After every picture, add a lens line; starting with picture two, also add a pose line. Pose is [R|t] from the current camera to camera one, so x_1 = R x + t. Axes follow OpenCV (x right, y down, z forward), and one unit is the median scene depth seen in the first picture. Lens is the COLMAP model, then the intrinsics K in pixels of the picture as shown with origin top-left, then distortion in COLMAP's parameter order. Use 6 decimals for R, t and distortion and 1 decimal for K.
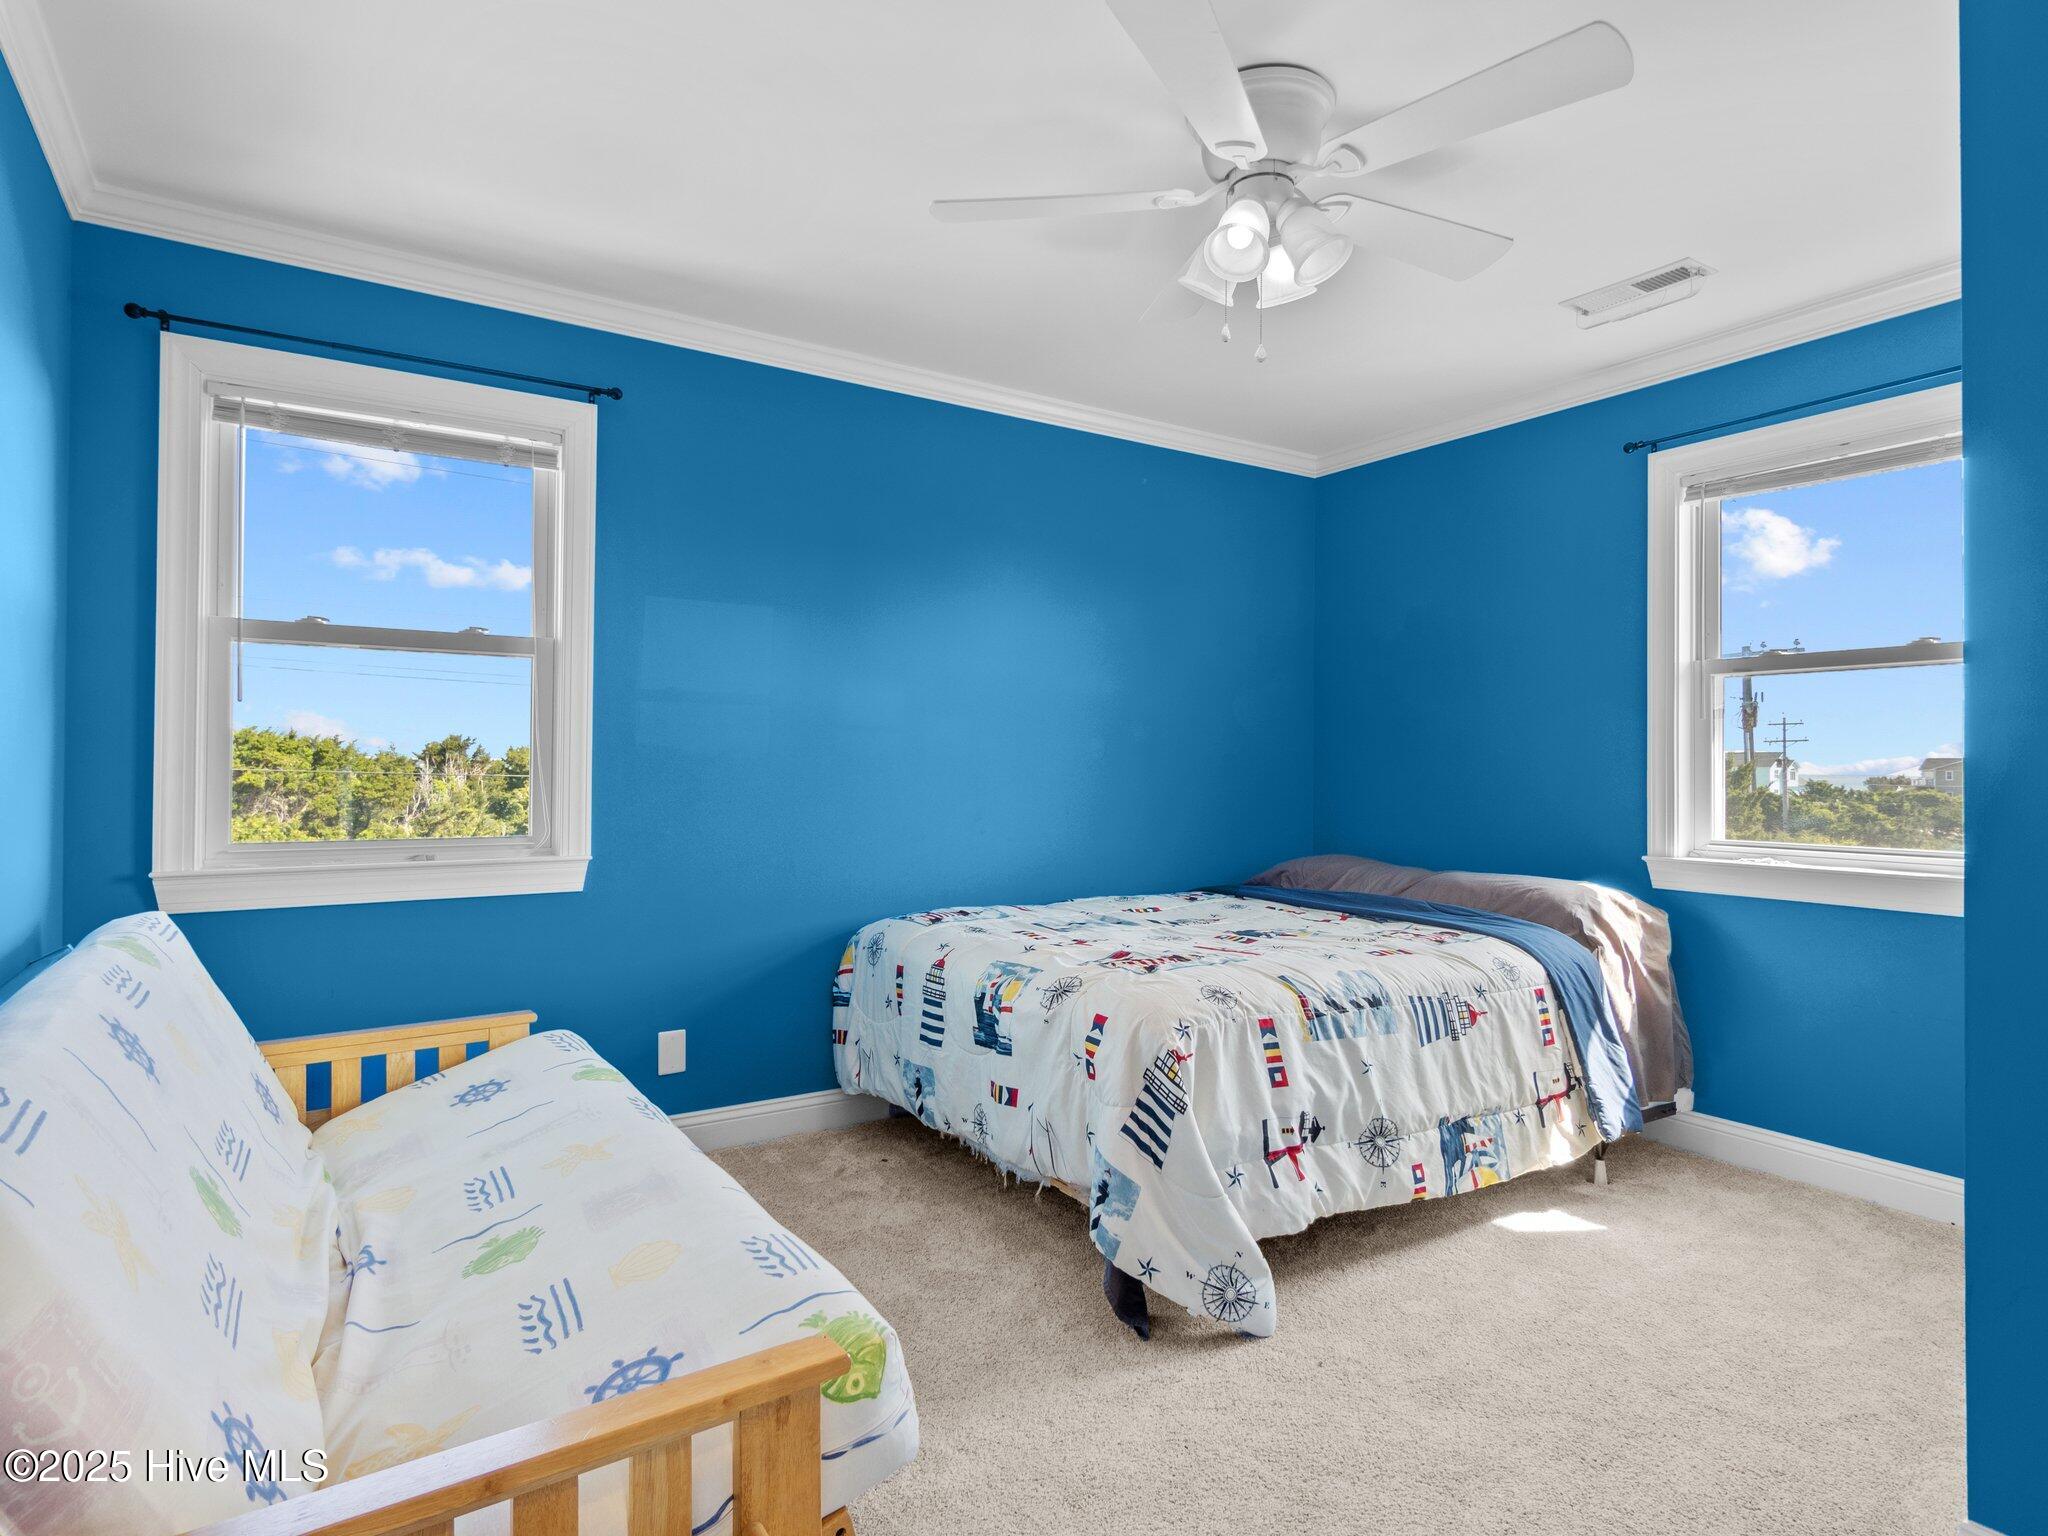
lens RADIAL K [[1109.9, 0, 1024.0], [0, 1109.9, 768.0], [0, 0, 1]] dist [-0.001295, -0.000337]
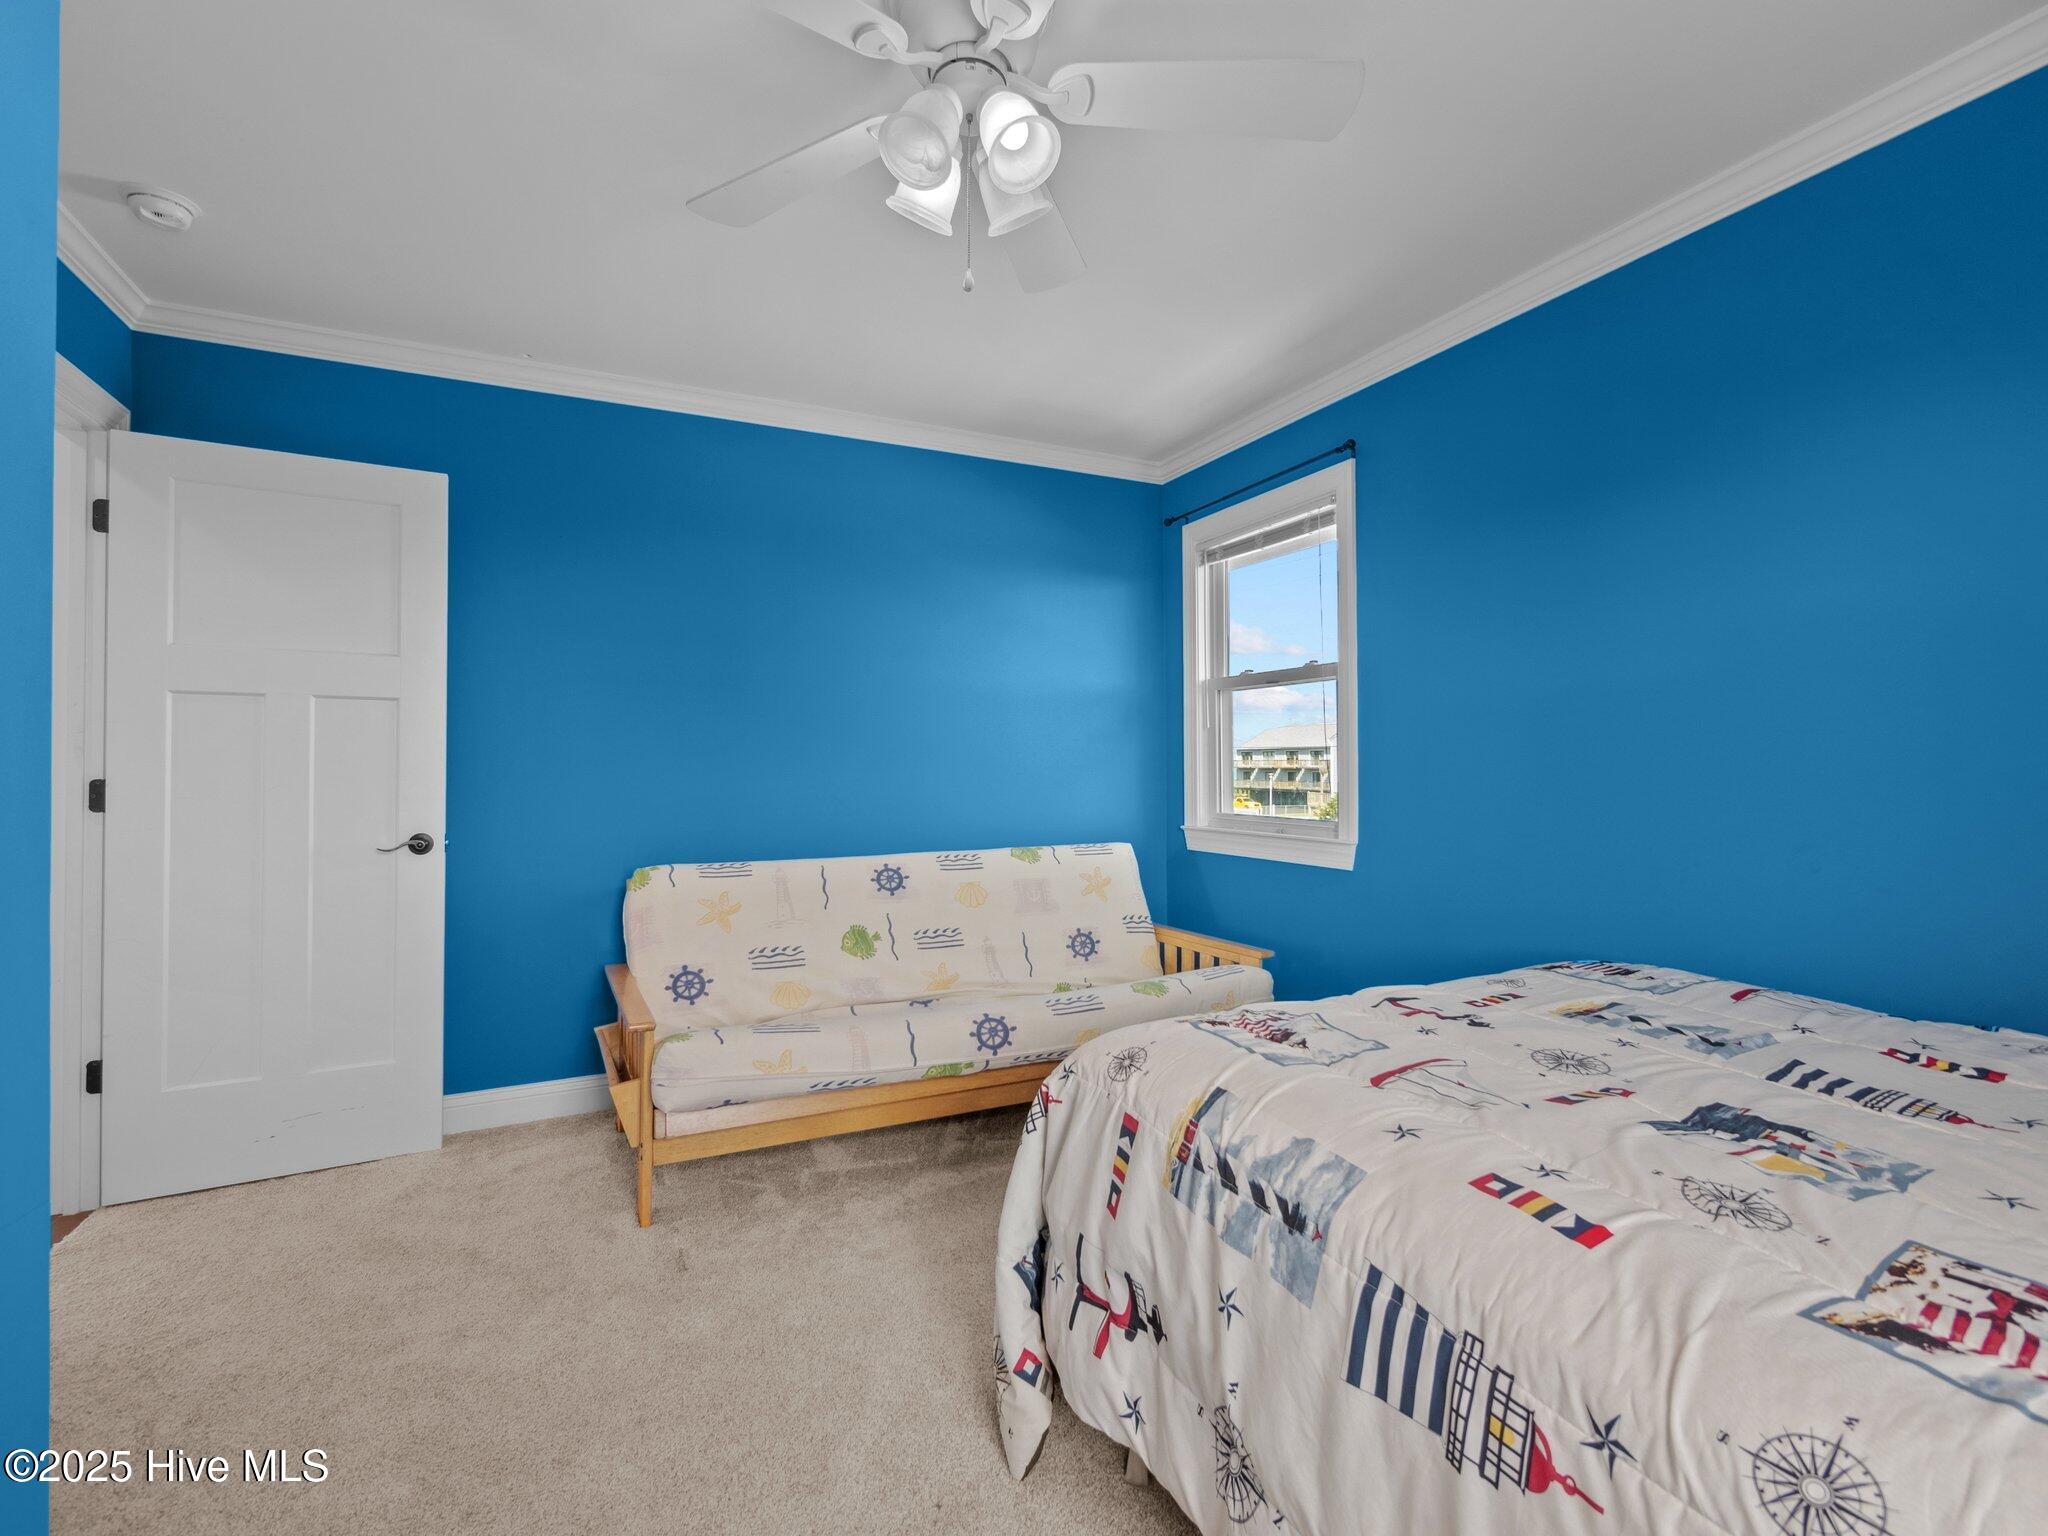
lens RADIAL K [[942.8, 0, 1033.8], [0, 942.8, 759.8], [0, 0, 1]] dist [0.000848, 0.000682]
pose [[-0.115653, -0.003472, -0.993284, 0.742462], [0.003659, 0.999986, -0.003922, -0.005281], [0.993283, -0.004088, -0.115638, 0.891475]]
